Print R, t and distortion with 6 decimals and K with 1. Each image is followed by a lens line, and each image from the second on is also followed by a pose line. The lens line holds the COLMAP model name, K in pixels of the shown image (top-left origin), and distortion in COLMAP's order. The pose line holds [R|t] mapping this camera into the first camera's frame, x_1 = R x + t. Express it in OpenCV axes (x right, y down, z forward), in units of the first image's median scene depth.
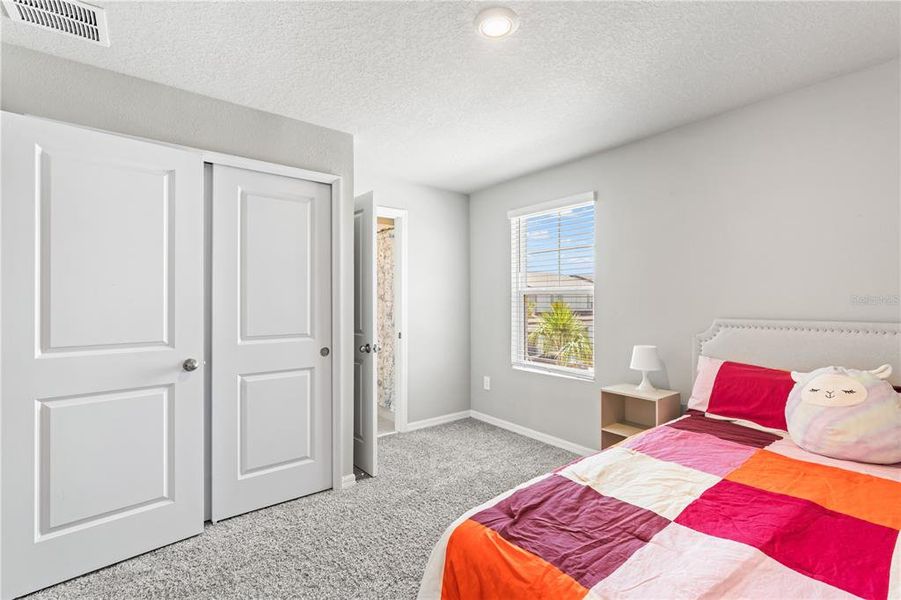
lens RADIAL K [[402.4, 0, 453.2], [0, 402.4, 298.4], [0, 0, 1]] dist [-0.002527, -0.000172]
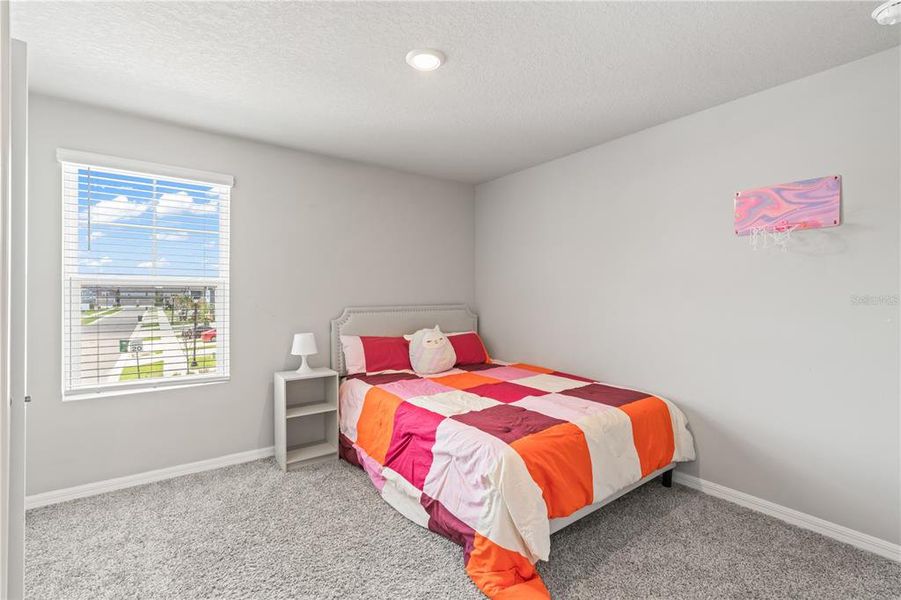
lens RADIAL K [[402.4, 0, 453.2], [0, 402.4, 298.4], [0, 0, 1]] dist [-0.002527, -0.000172]
pose [[0.030687, -0.007095, 0.999504, -0.667697], [-0.006153, 0.999955, 0.007287, 0.005892], [-0.999510, -0.006373, 0.030642, 0.546298]]
